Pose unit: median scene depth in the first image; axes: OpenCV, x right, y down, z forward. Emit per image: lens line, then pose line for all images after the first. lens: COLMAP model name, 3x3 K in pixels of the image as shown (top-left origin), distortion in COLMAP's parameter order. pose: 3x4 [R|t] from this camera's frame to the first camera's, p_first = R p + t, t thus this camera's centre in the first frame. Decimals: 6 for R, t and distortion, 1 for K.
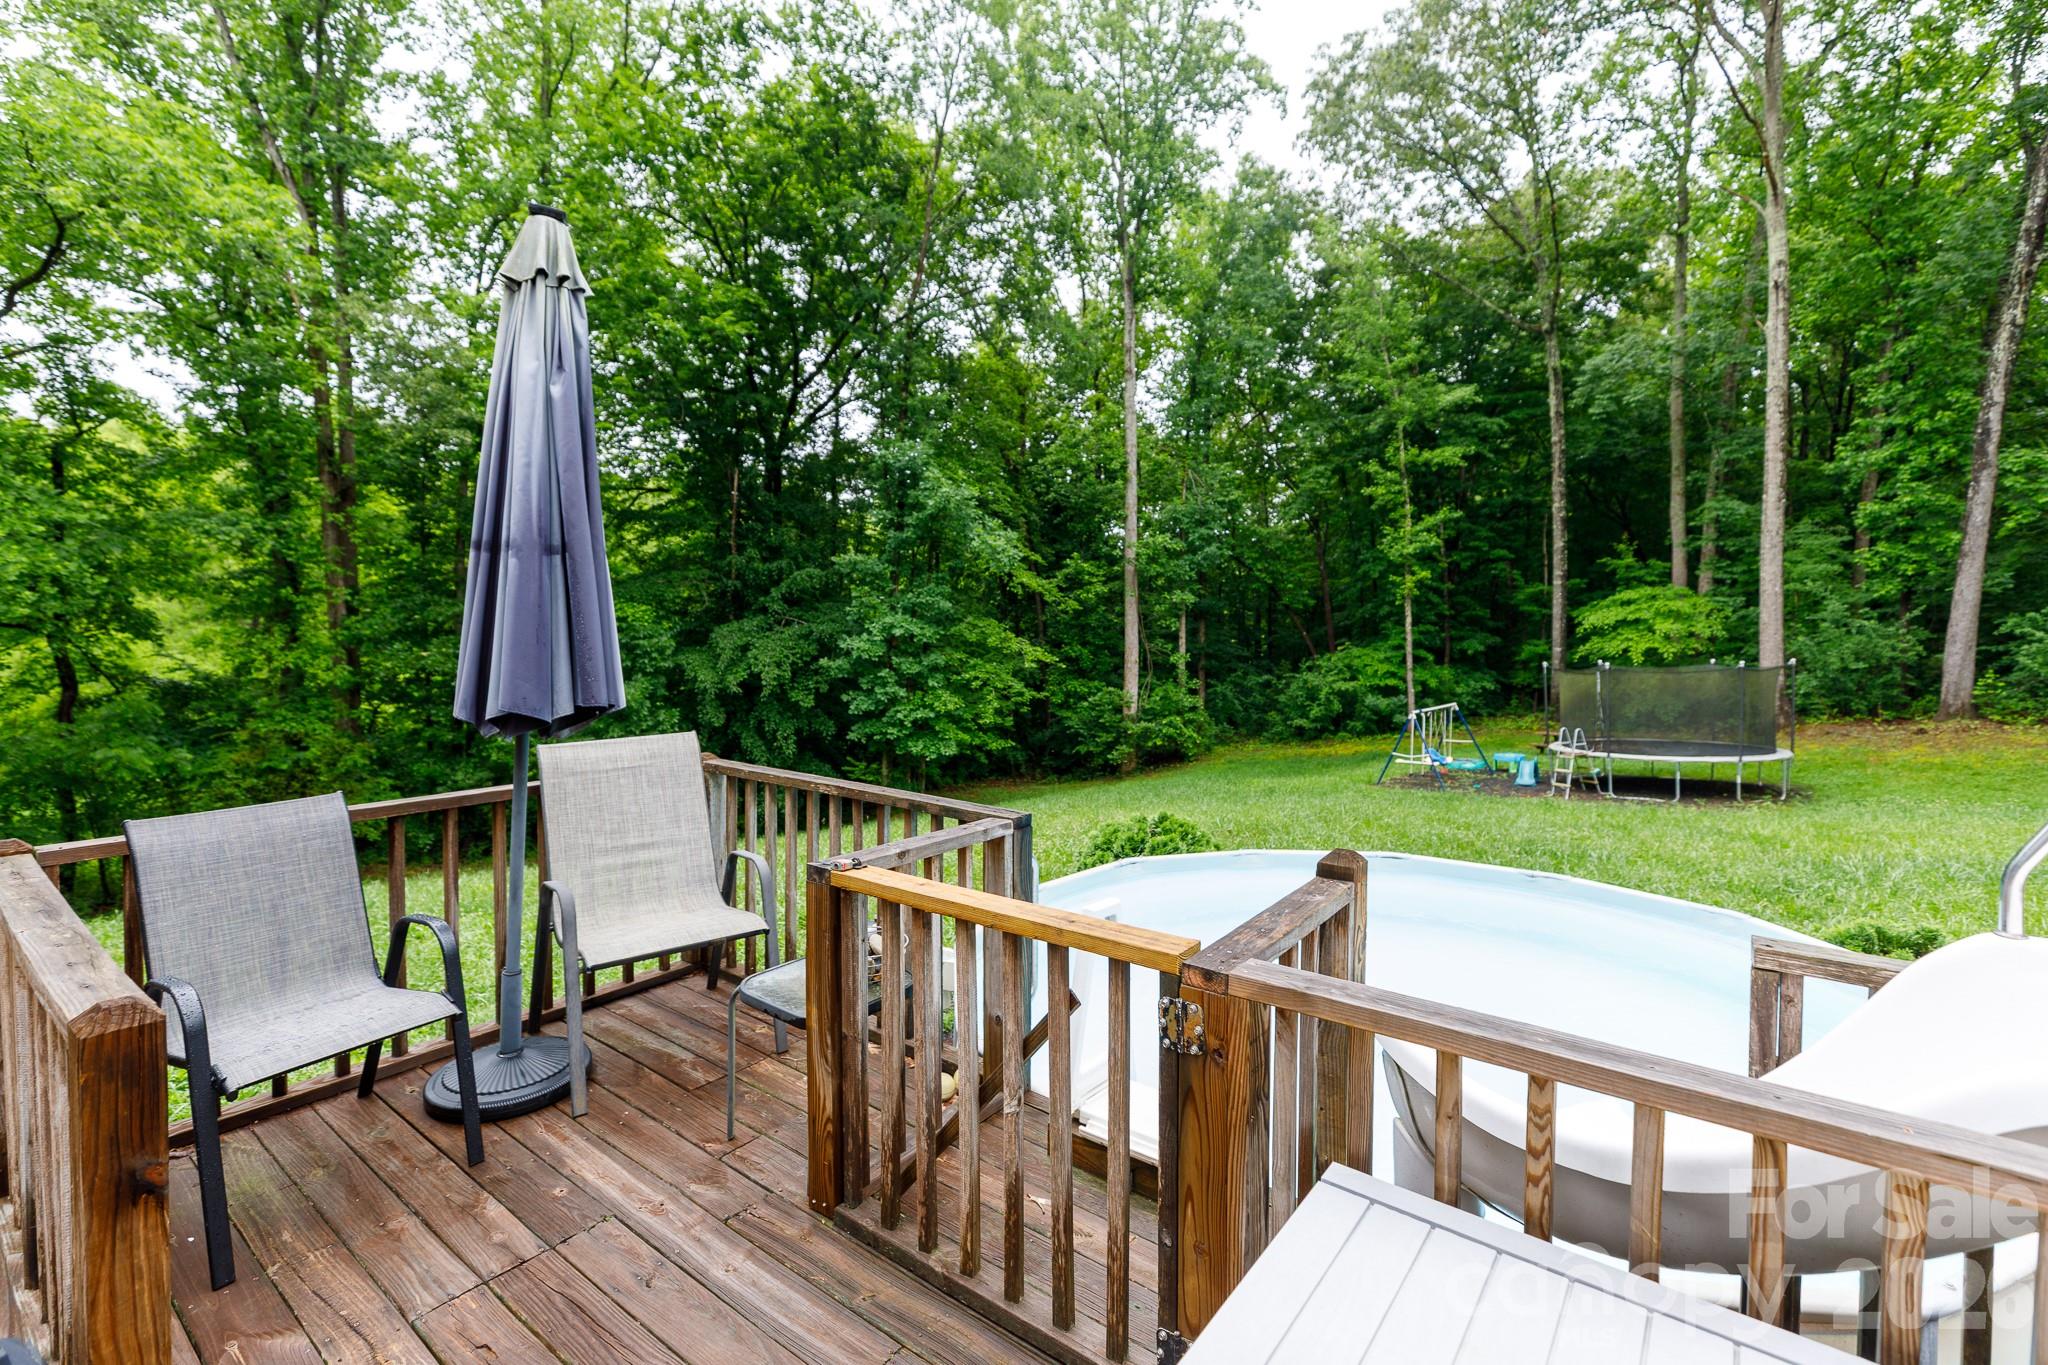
lens RADIAL K [[923.1, 0, 1014.9], [0, 923.1, 669.3], [0, 0, 1]] dist [0.005539, -0.000925]
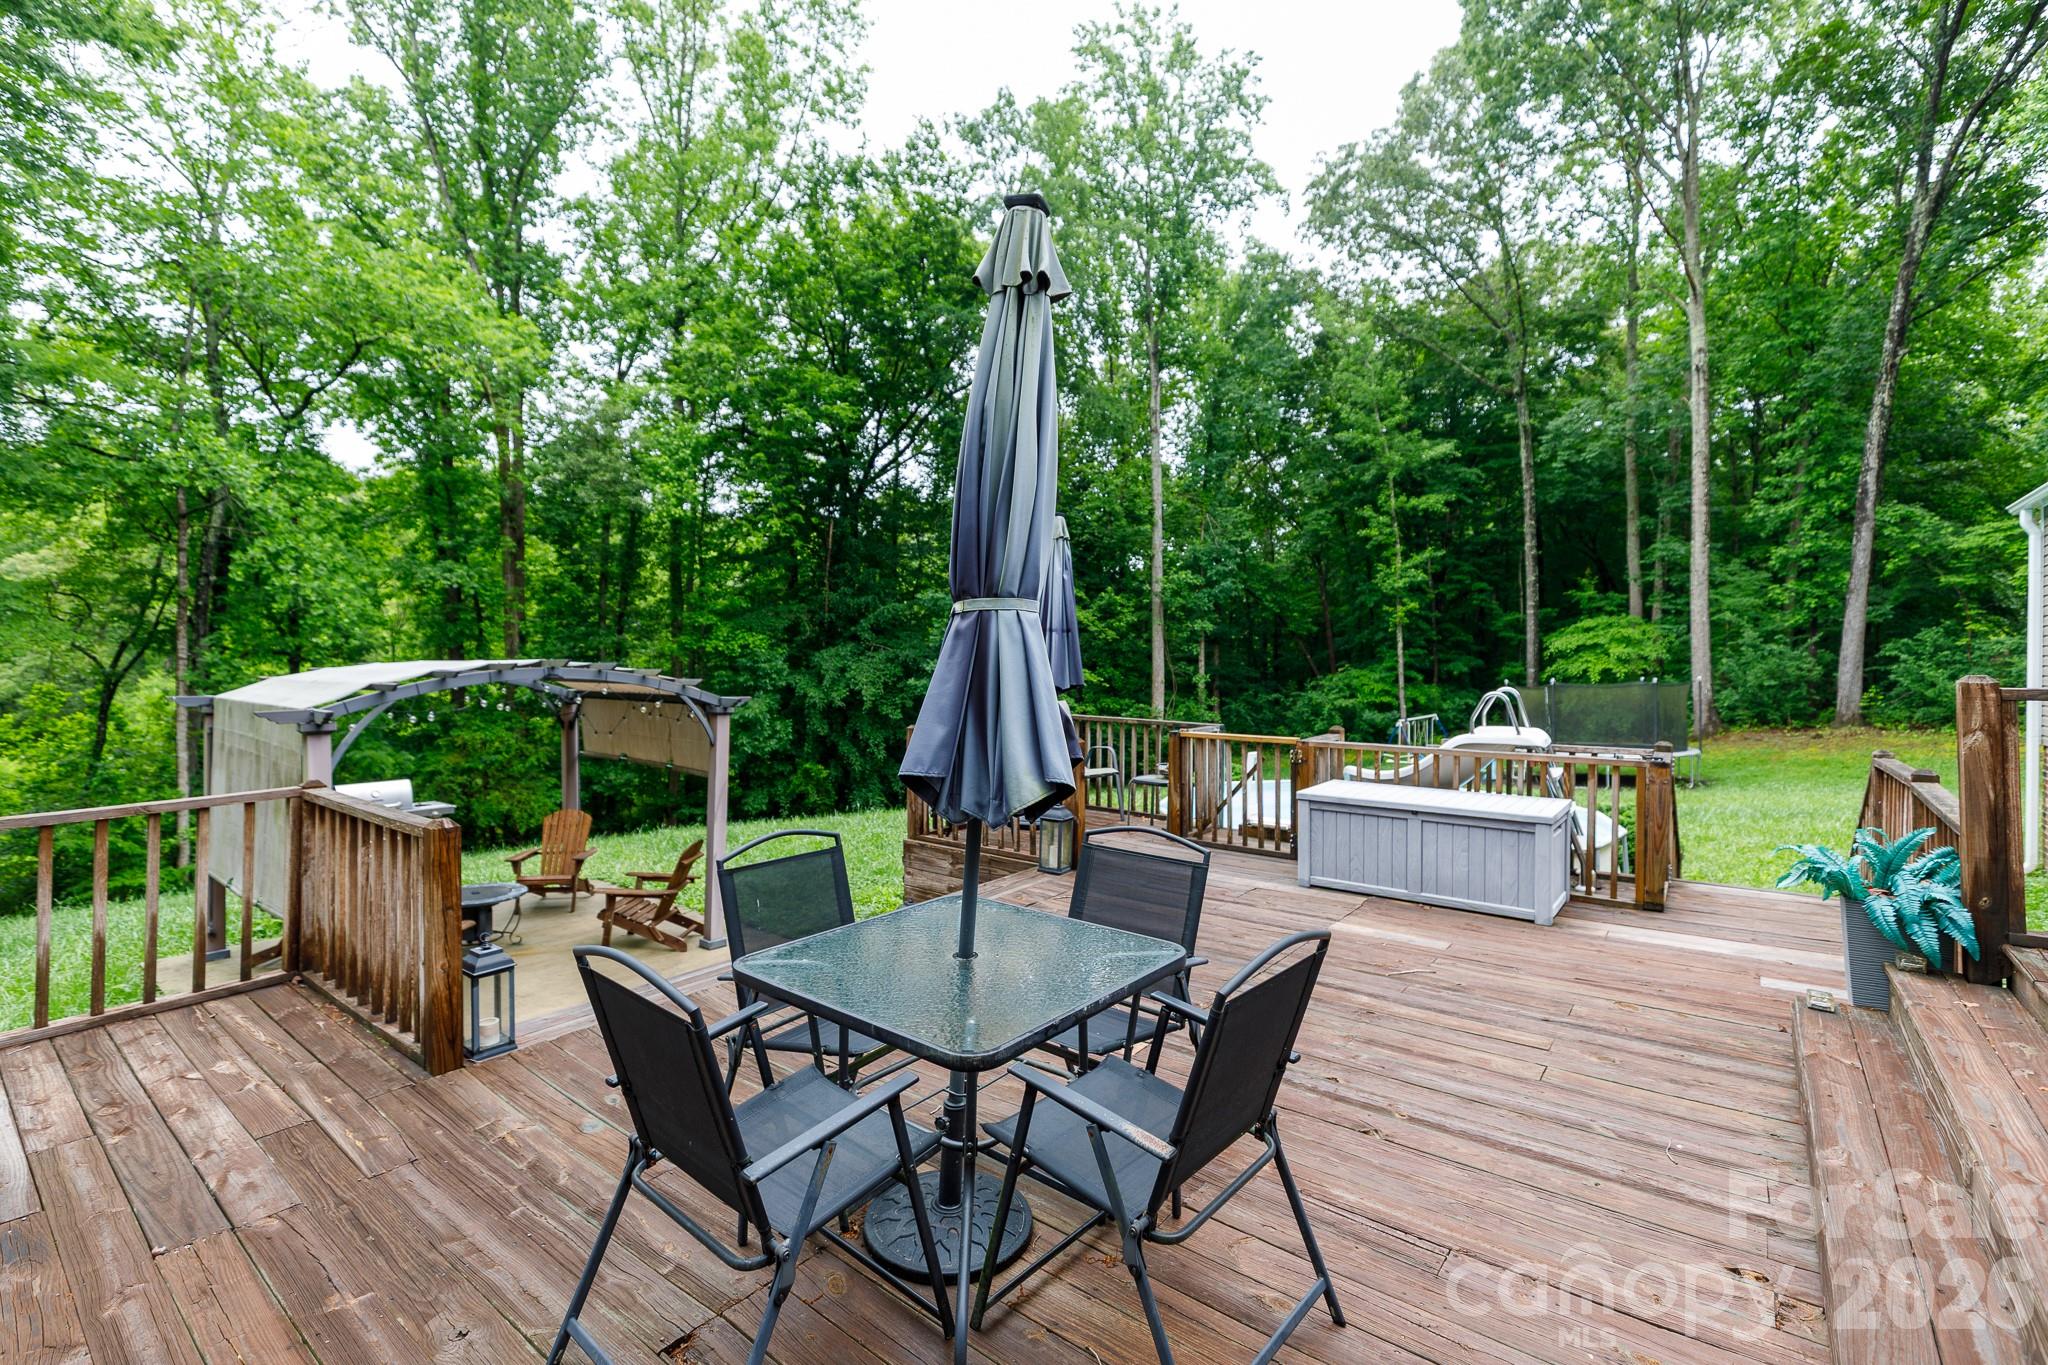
lens RADIAL K [[923.1, 0, 1012.8], [0, 923.1, 670.4], [0, 0, 1]] dist [0.005539, -0.000925]
pose [[0.999991, -0.002264, -0.003624, -0.053125], [0.002176, 0.999709, -0.024021, 0.005188], [0.003677, 0.024013, 0.999705, -0.155299]]
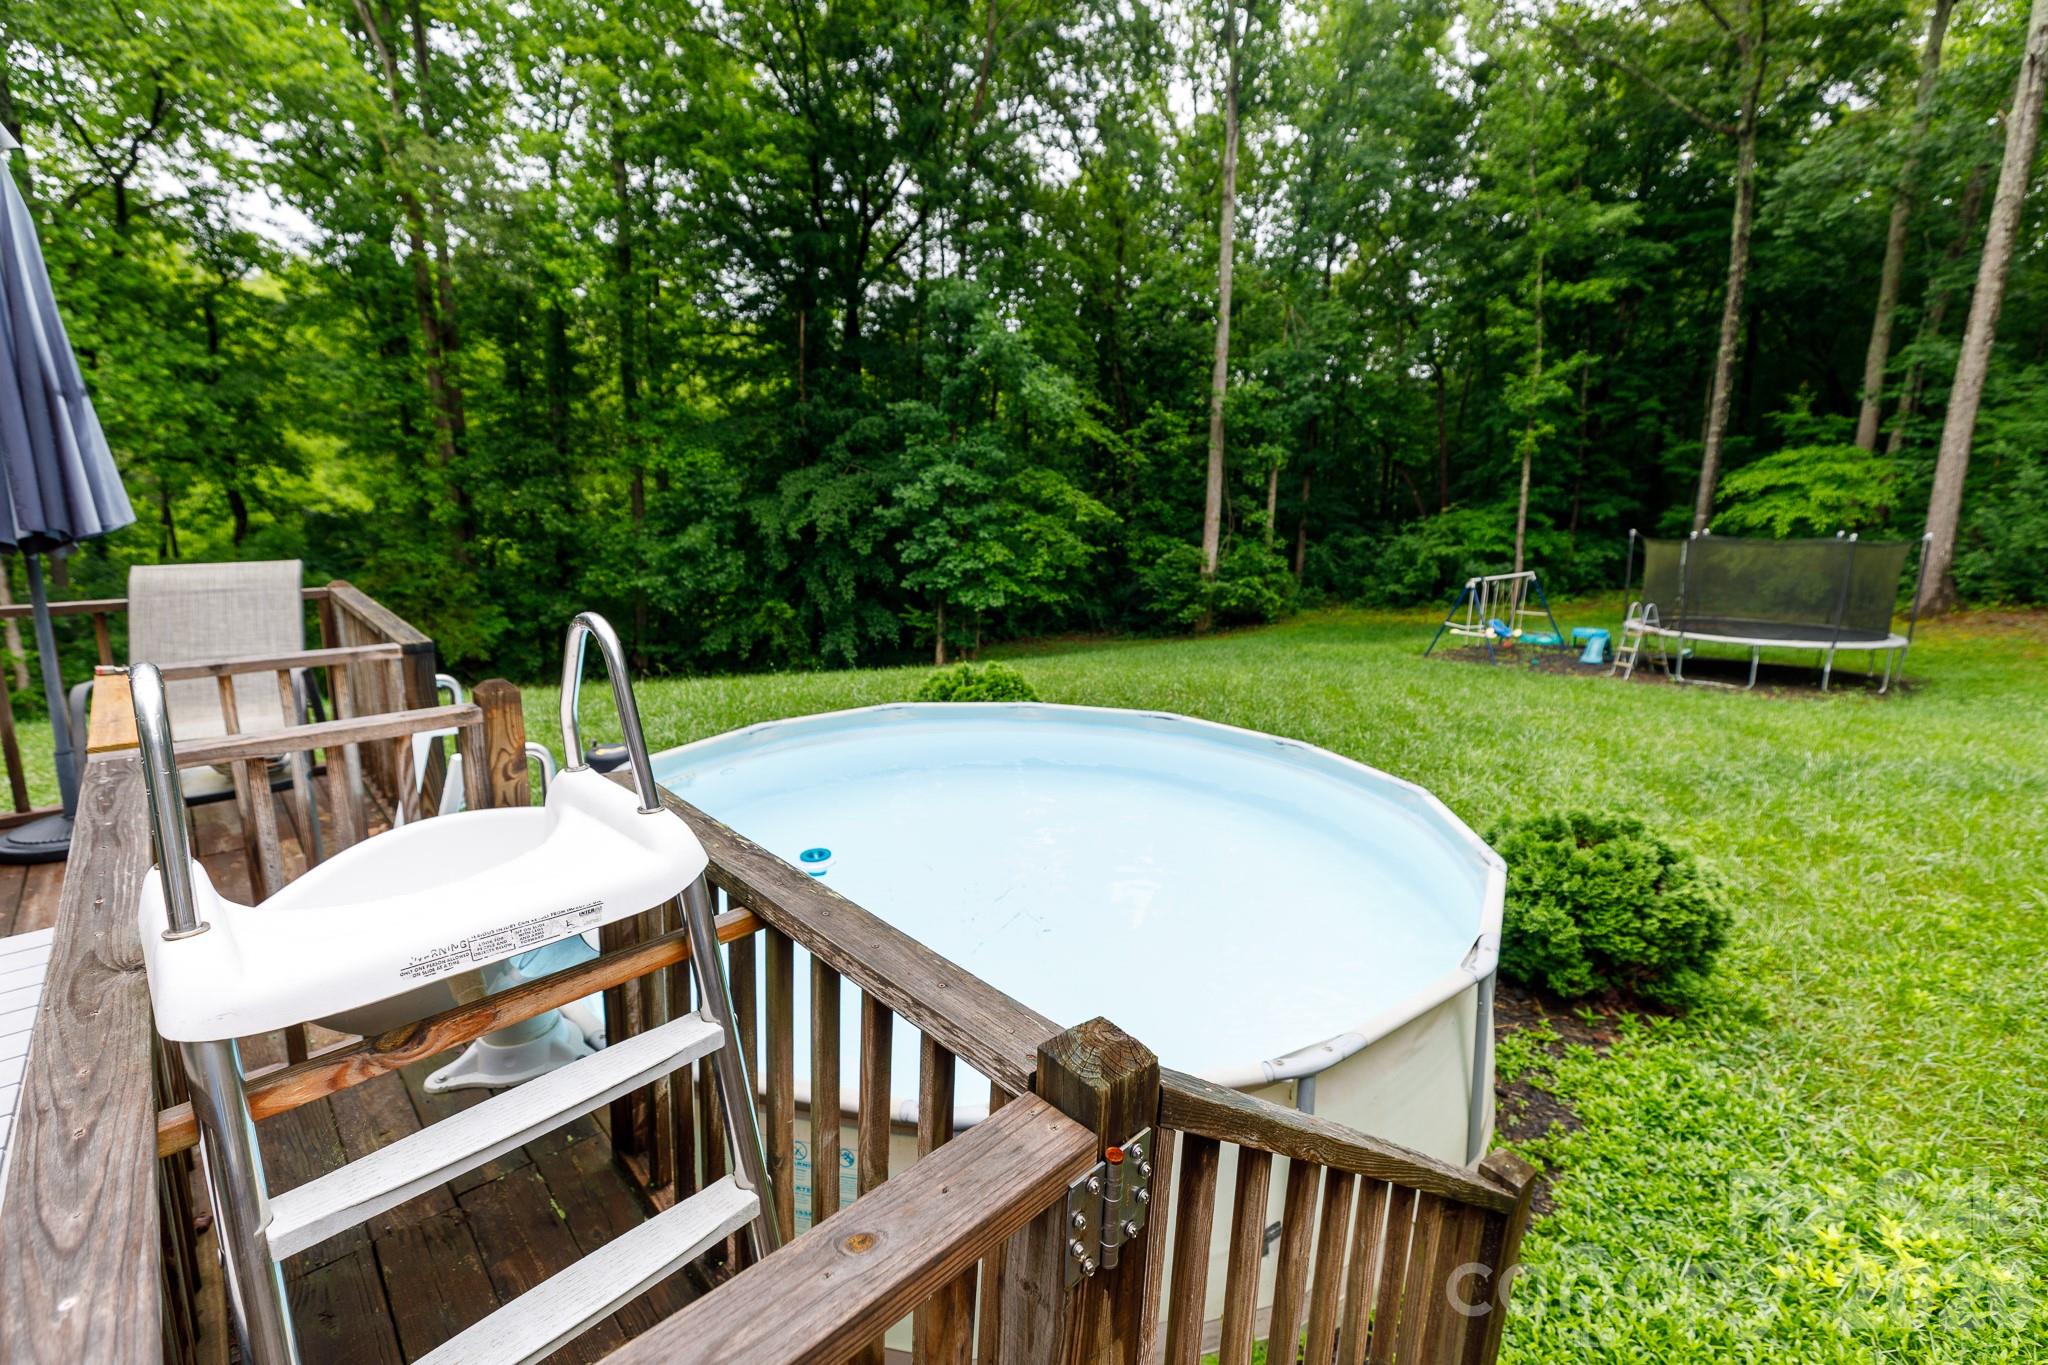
lens RADIAL K [[923.1, 0, 1010.9], [0, 923.1, 671.7], [0, 0, 1]] dist [0.005539, -0.000925]
pose [[0.987465, 0.051004, -0.149370, 0.075096], [-0.026486, 0.986477, 0.161748, -0.000914], [0.155600, -0.155764, 0.975462, -0.000571]]
